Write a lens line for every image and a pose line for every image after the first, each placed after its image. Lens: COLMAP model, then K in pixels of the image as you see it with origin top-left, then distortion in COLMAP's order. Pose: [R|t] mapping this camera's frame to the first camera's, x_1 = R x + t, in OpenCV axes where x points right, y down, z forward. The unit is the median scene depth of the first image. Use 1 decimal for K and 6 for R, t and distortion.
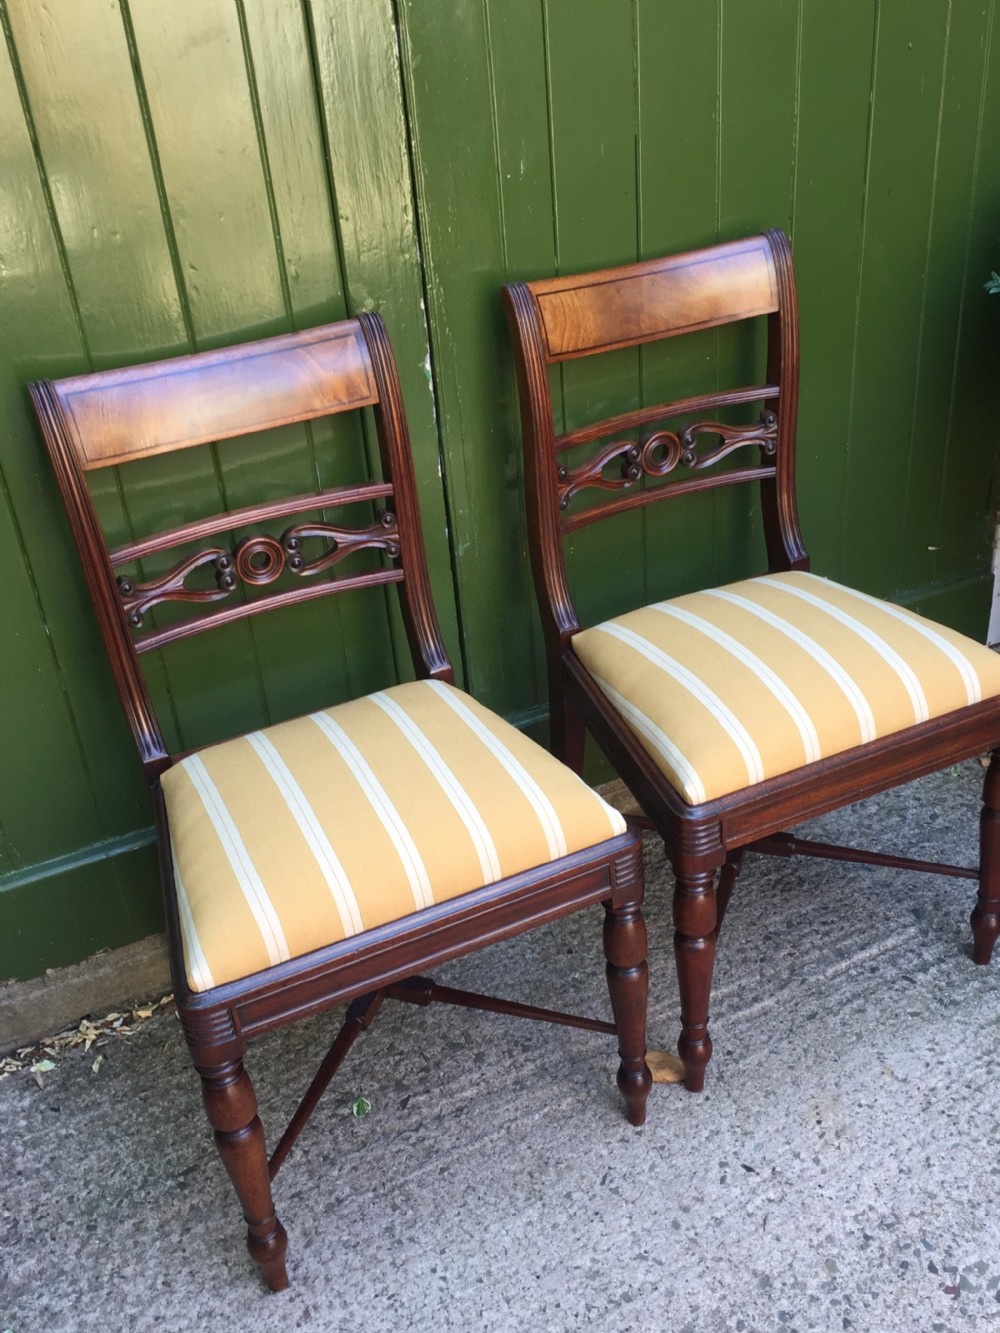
lens RADIAL K [[1368.3, 0, 503.0], [0, 1368.3, 678.5], [0, 0, 1]] dist [0.031469, 0.000000]
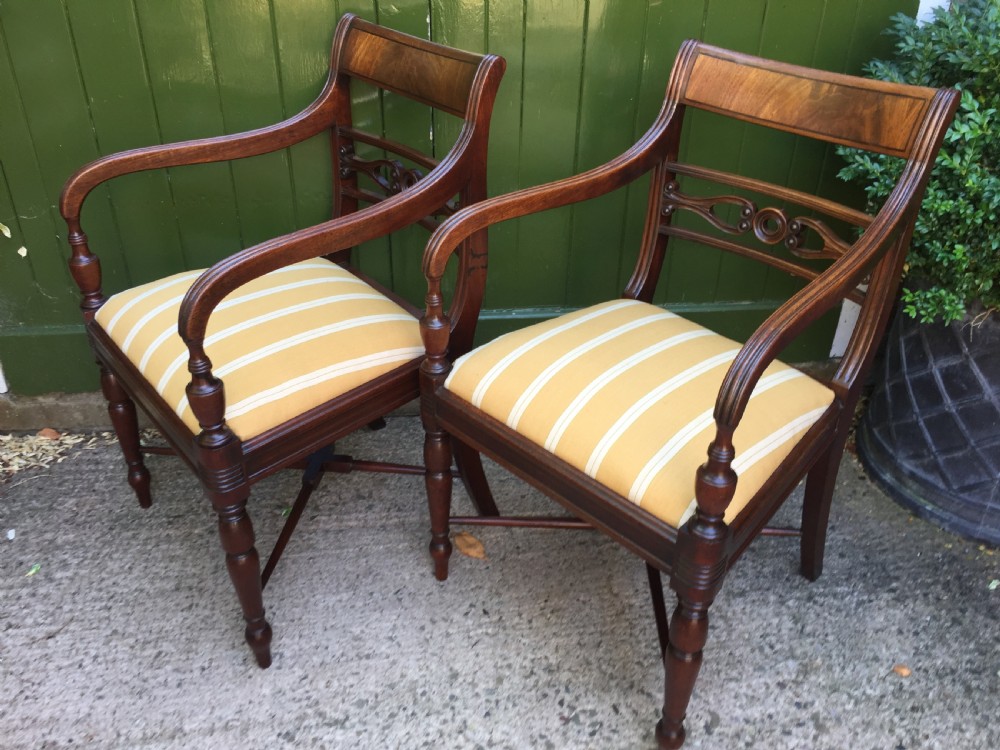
lens RADIAL K [[874.9, 0, 500.3], [0, 874.9, 376.9], [0, 0, 1]] dist [0.065306, -0.099751]
pose [[0.944064, 0.243660, -0.222200, 0.333624], [-0.239886, 0.969792, 0.044248, 0.054142], [0.226270, 0.011530, 0.973996, 0.050744]]
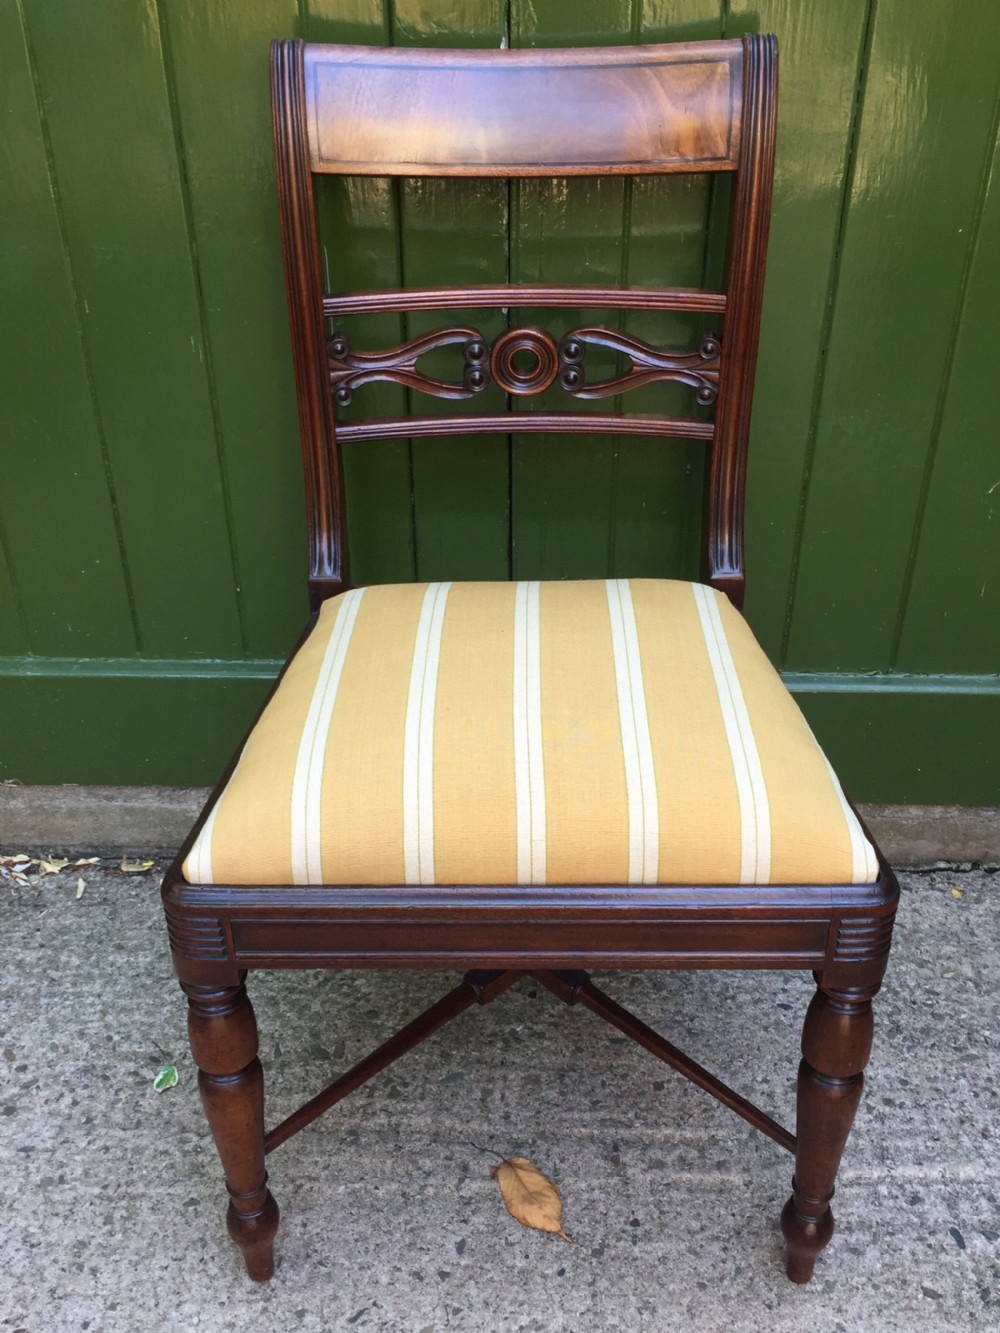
lens RADIAL K [[1368.3, 0, 500.0], [0, 1368.3, 667.3], [0, 0, 1]] dist [0.031469, 0.000000]
pose [[0.887706, 0.305248, -0.344677, 0.271946], [-0.287776, 0.952235, 0.102147, -0.046082], [0.359394, 0.008514, 0.933147, 0.347253]]
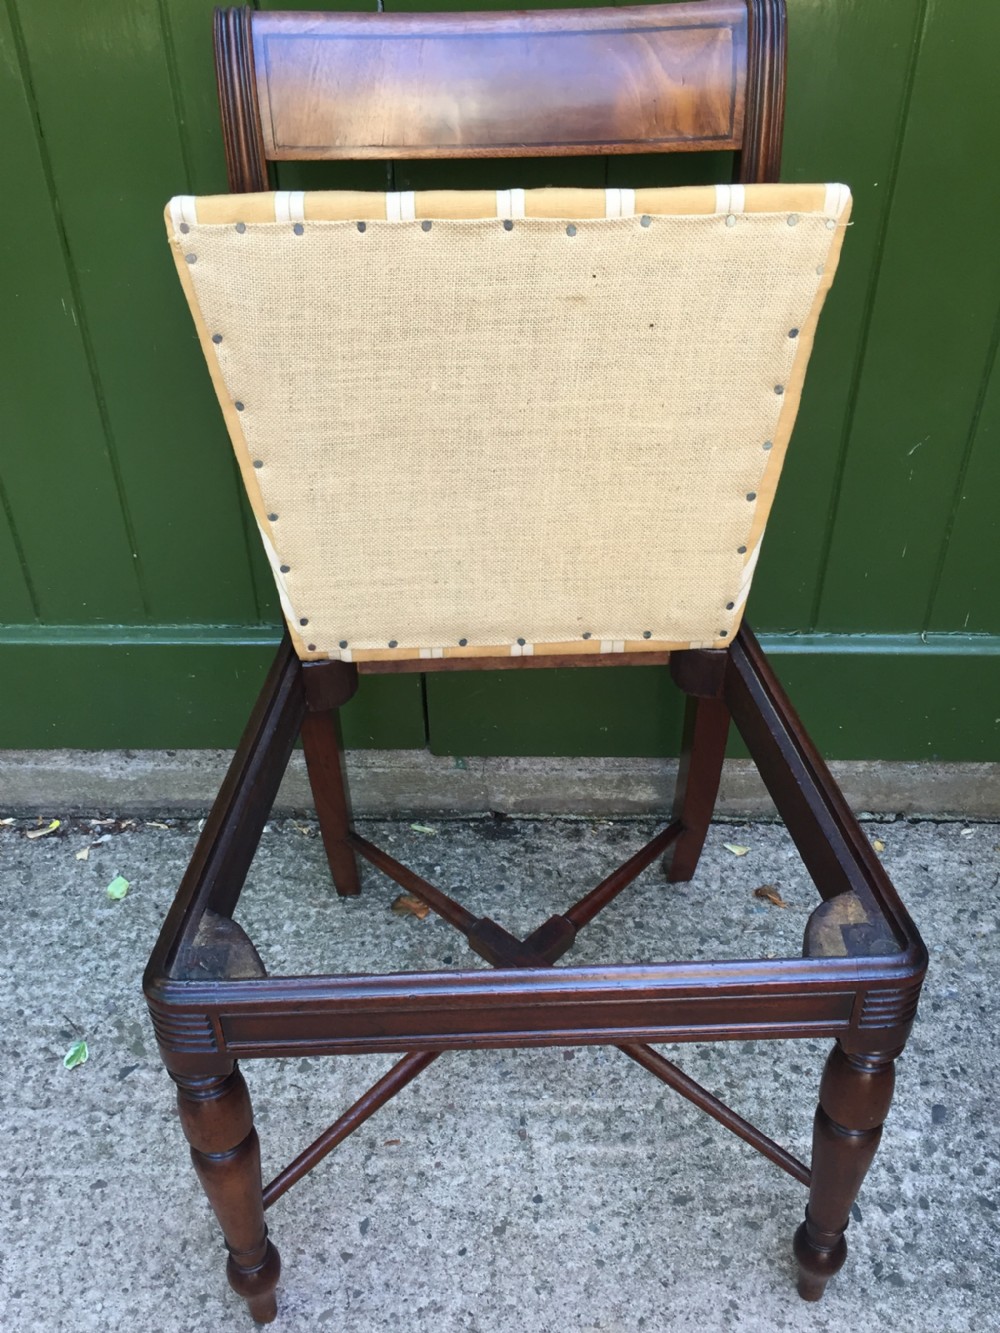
lens RADIAL K [[1368.3, 0, 501.7], [0, 1368.3, 669.4], [0, 0, 1]] dist [0.031469, 0.000000]
pose [[0.893898, 0.329646, -0.303775, 0.286945], [-0.277965, 0.939262, 0.201302, -0.121312], [0.351683, -0.095505, 0.931235, 0.389827]]
